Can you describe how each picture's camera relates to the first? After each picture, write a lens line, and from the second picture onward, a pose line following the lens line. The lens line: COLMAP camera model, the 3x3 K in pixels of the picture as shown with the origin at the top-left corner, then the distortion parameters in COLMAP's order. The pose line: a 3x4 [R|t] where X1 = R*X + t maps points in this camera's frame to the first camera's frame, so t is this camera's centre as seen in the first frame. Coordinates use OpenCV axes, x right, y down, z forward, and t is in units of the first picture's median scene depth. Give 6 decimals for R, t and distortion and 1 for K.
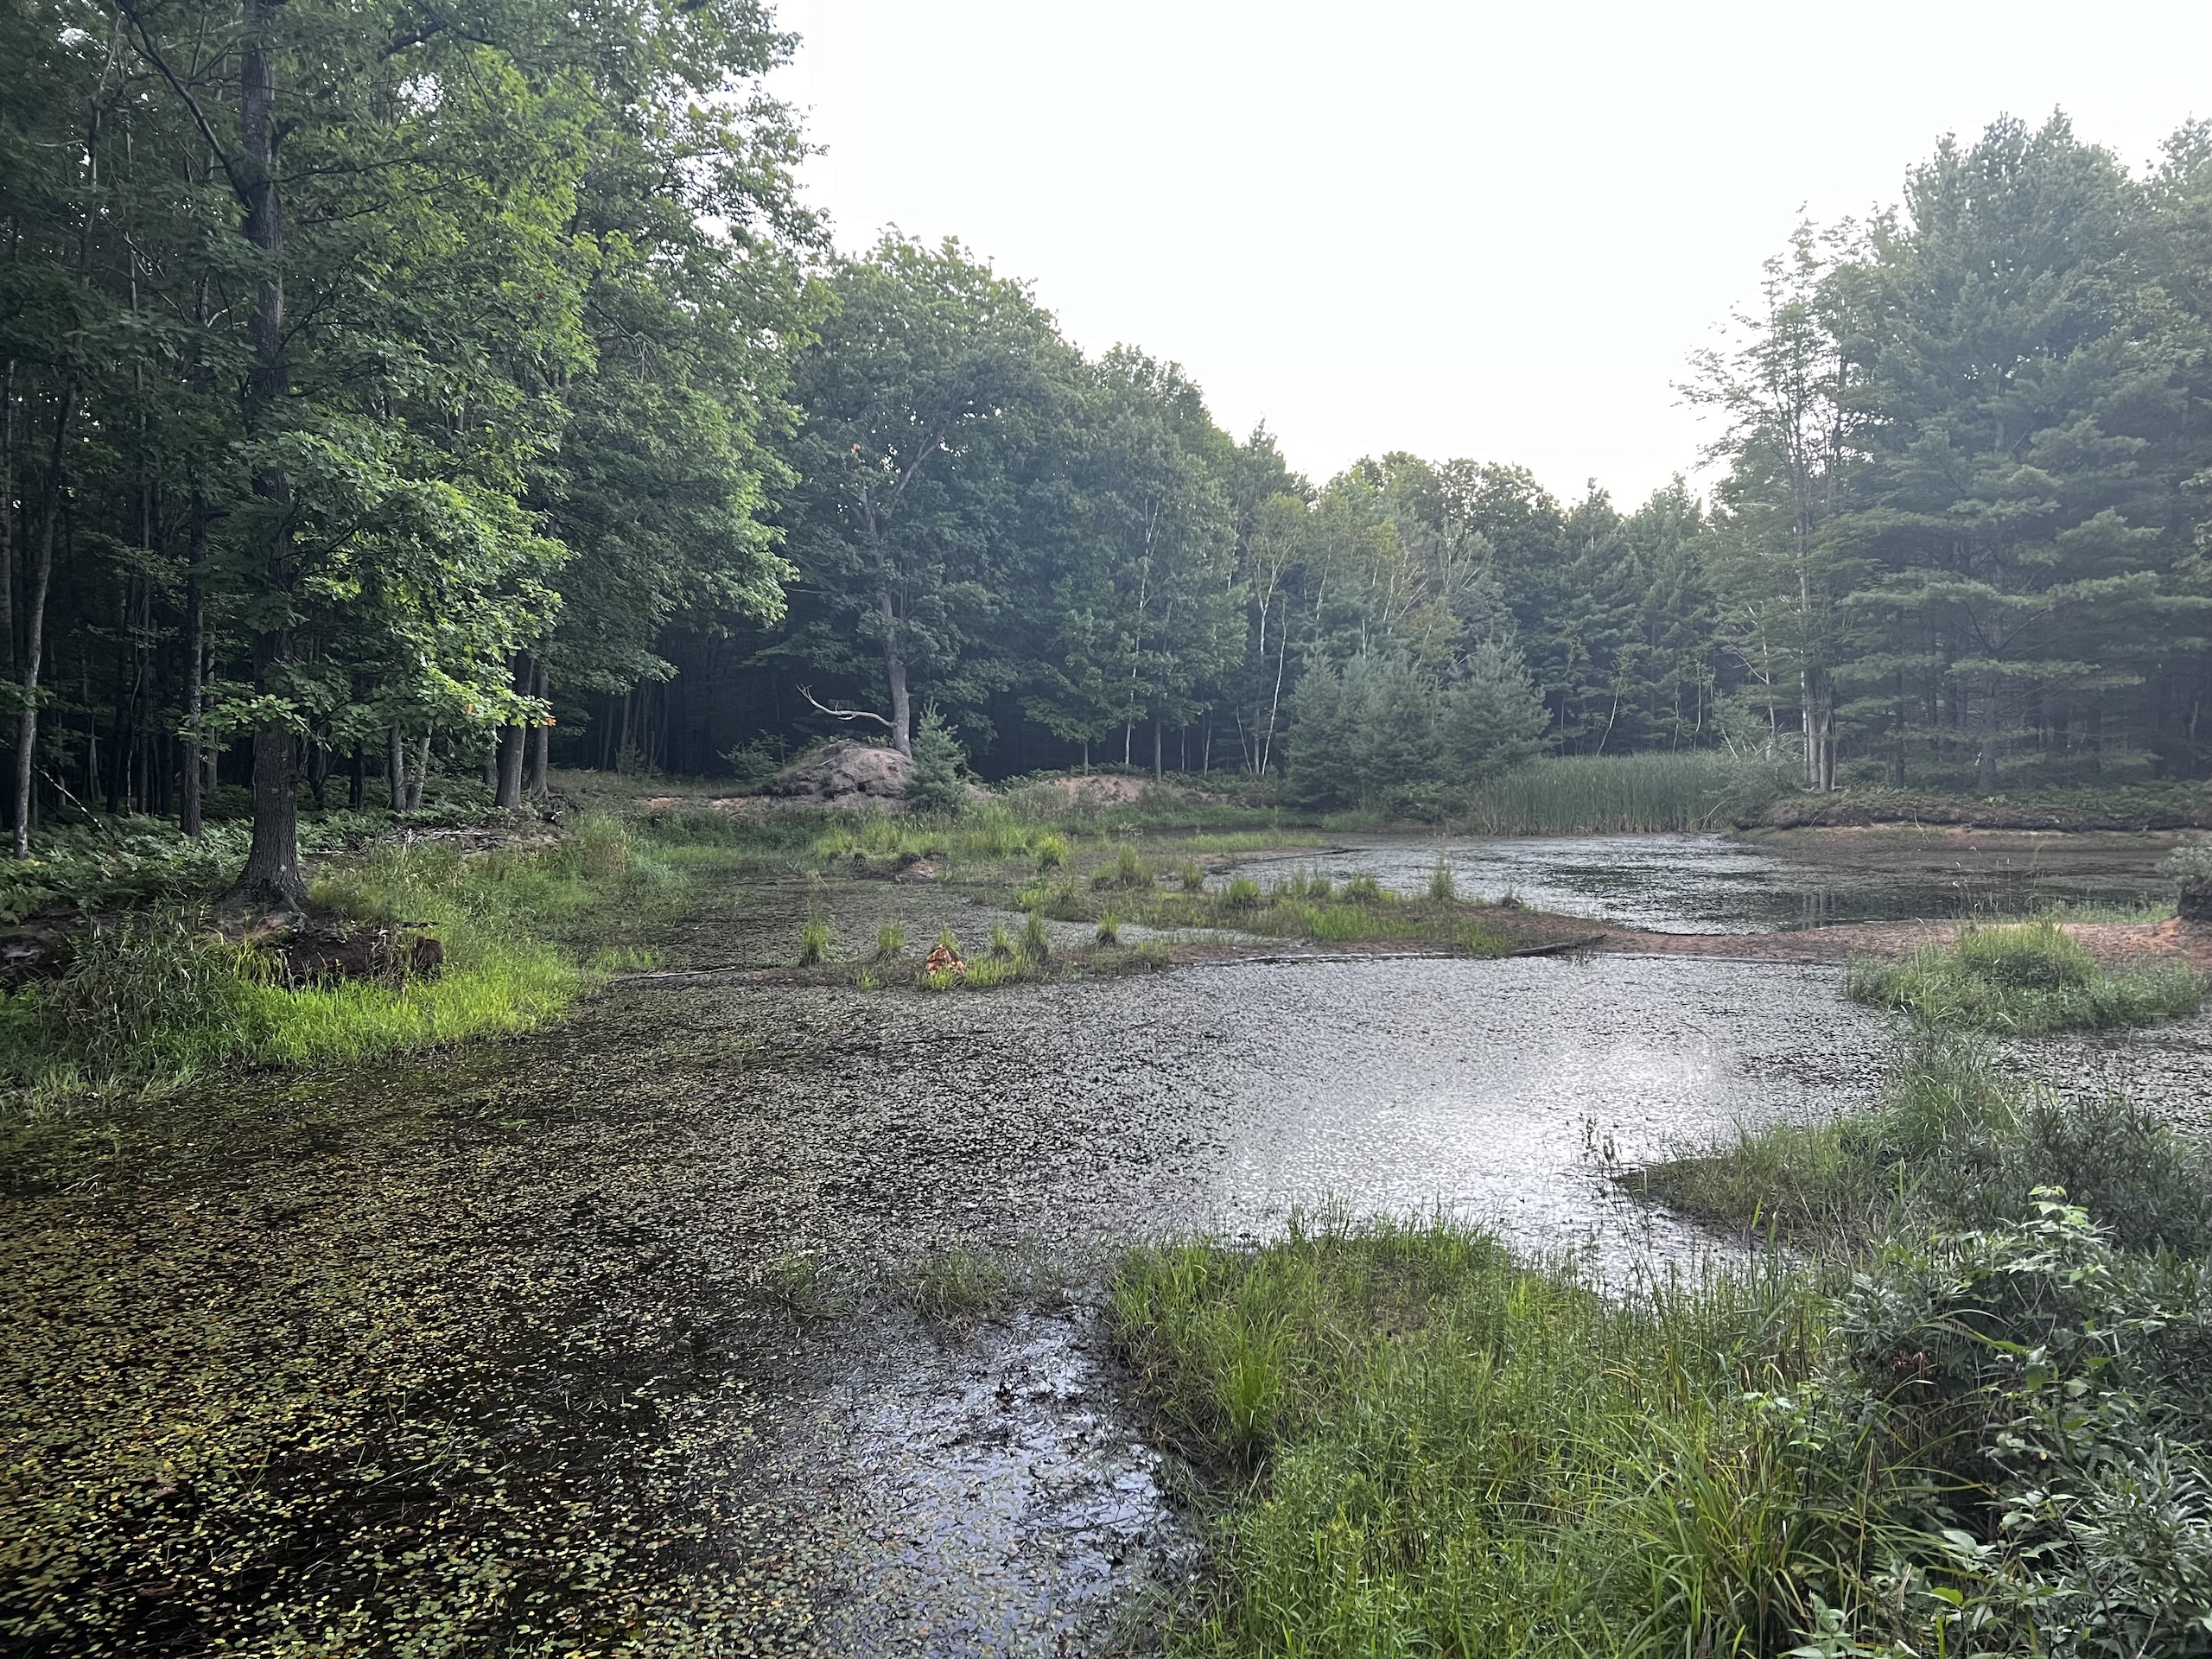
lens RADIAL K [[1655.4, 0, 1106.0], [0, 1655.4, 829.5], [0, 0, 1]] dist [-0.000975, -0.008433]
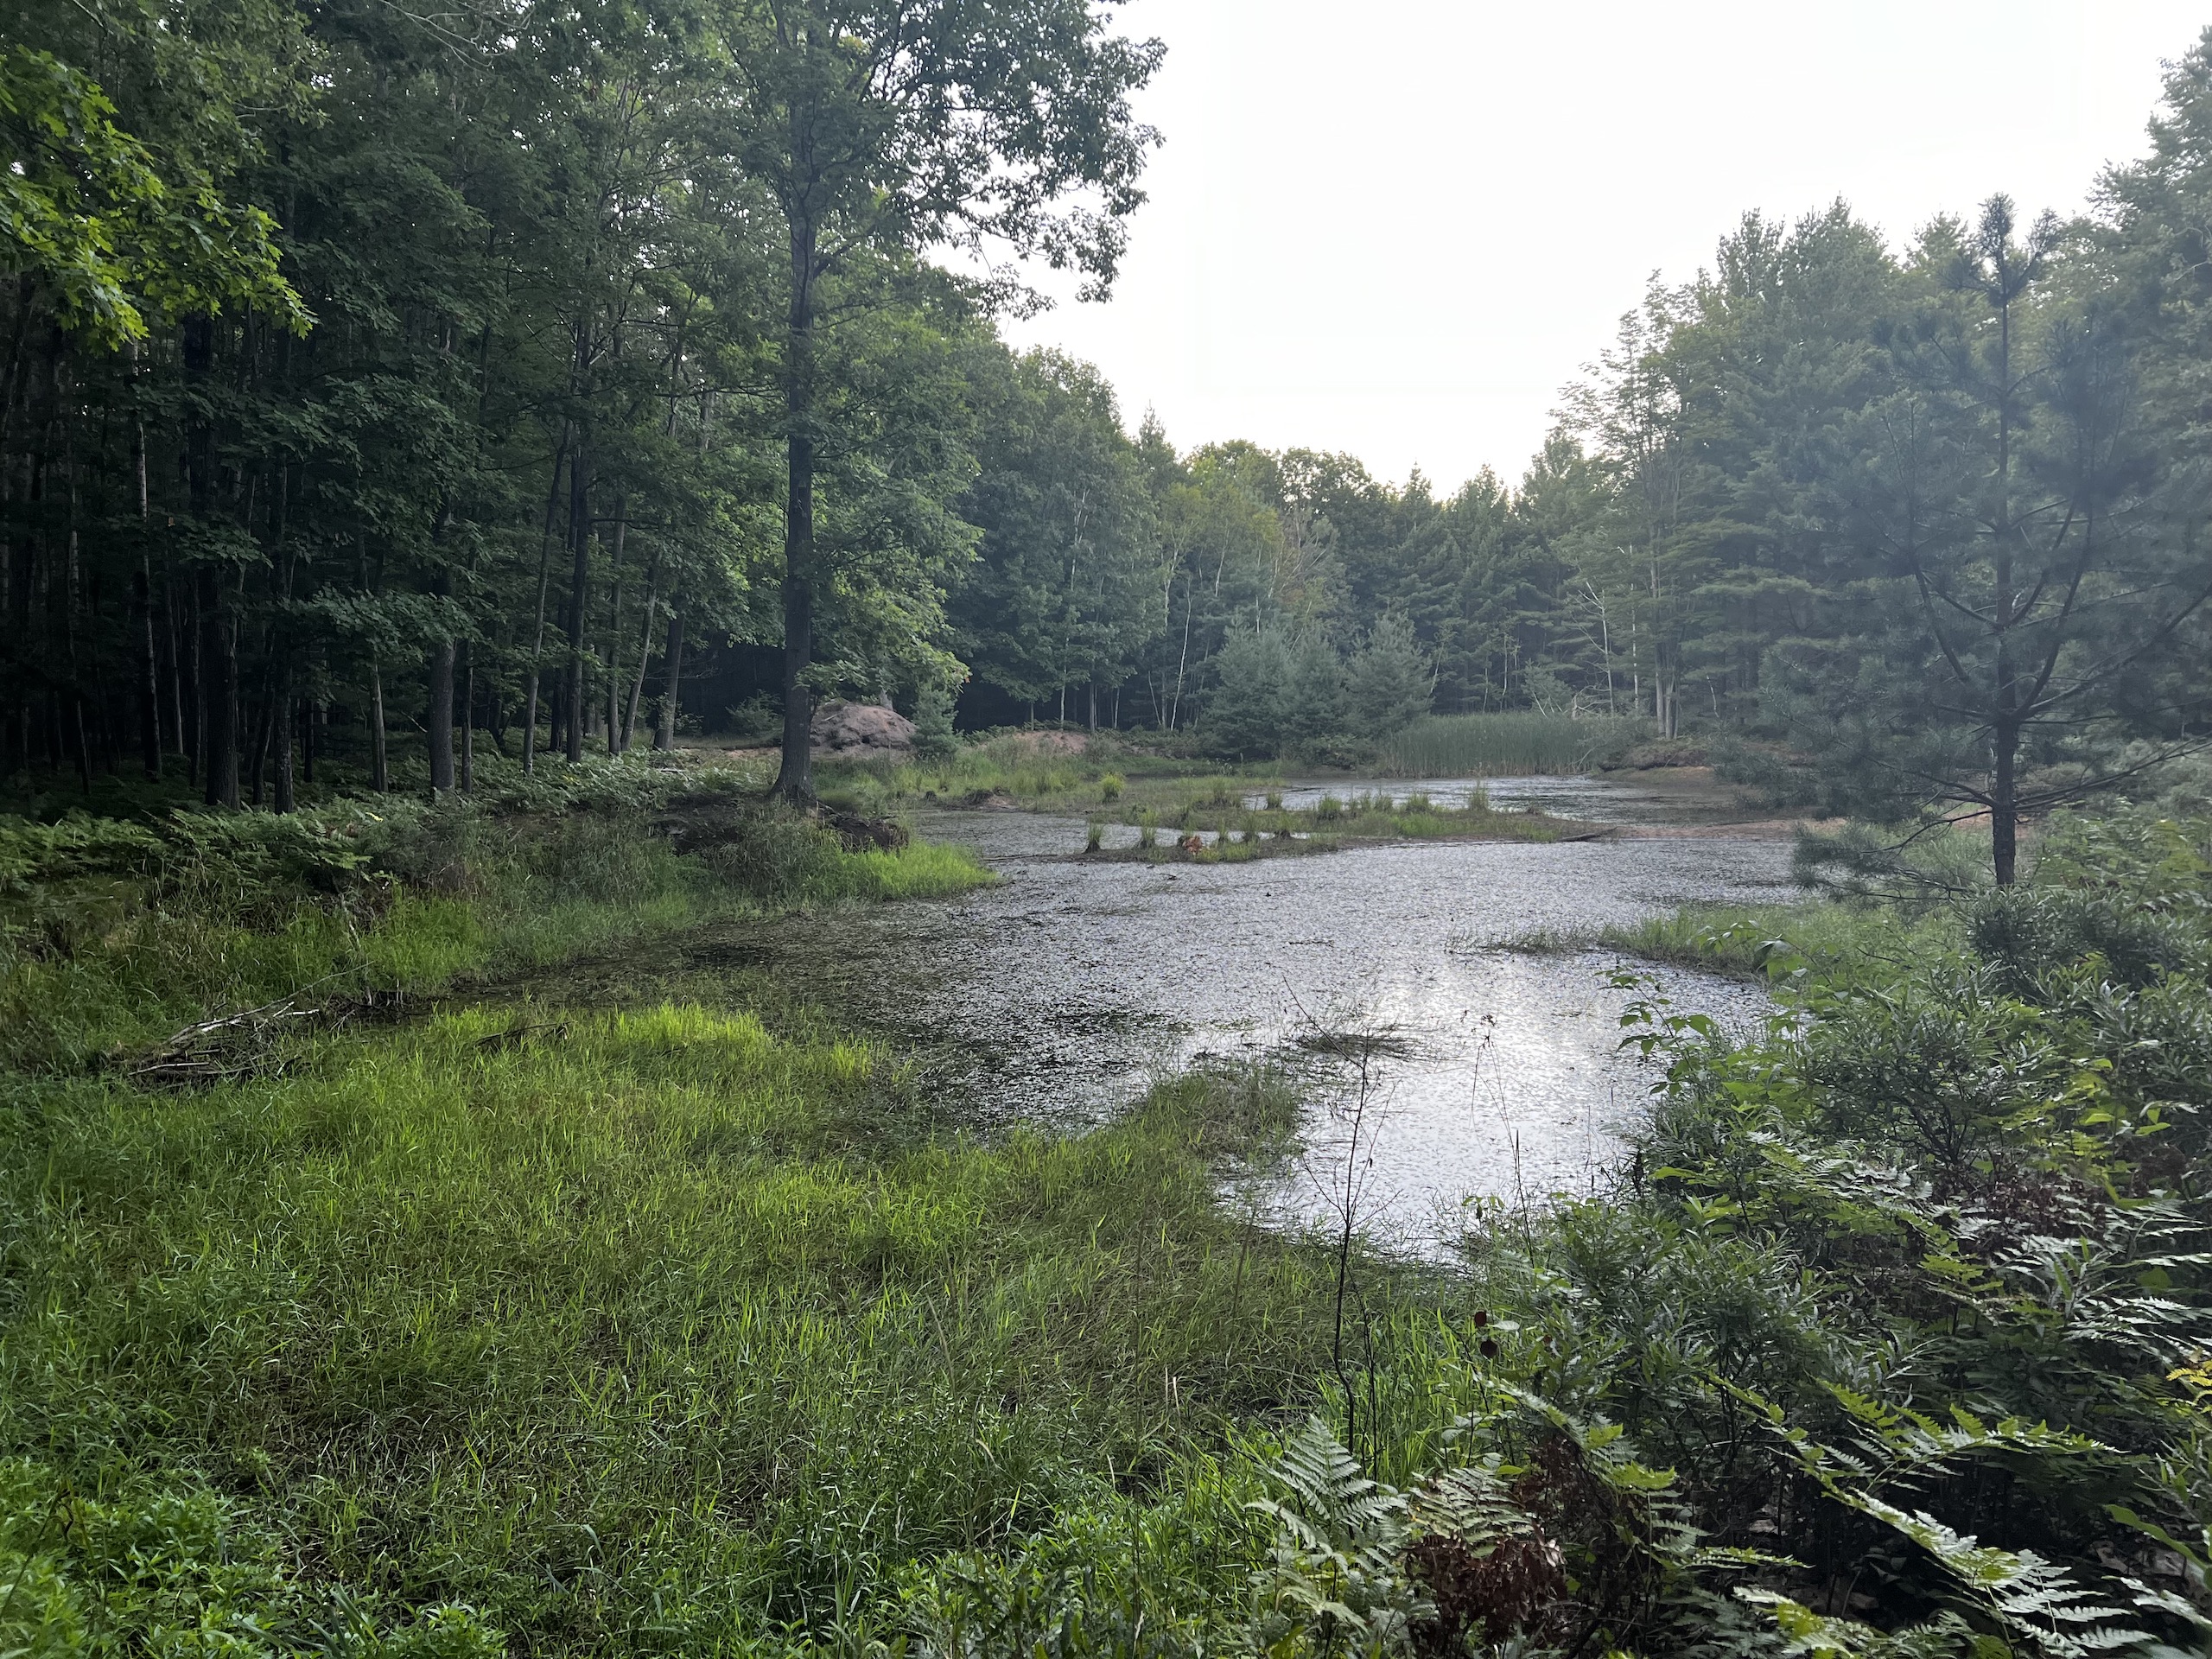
lens RADIAL K [[1655.4, 0, 1106.0], [0, 1655.4, 829.5], [0, 0, 1]] dist [-0.000975, -0.008433]
pose [[0.989317, -0.008796, 0.145516, -0.145861], [0.005866, 0.999772, 0.020552, 0.013705], [-0.145663, -0.019479, 0.989142, -0.156818]]
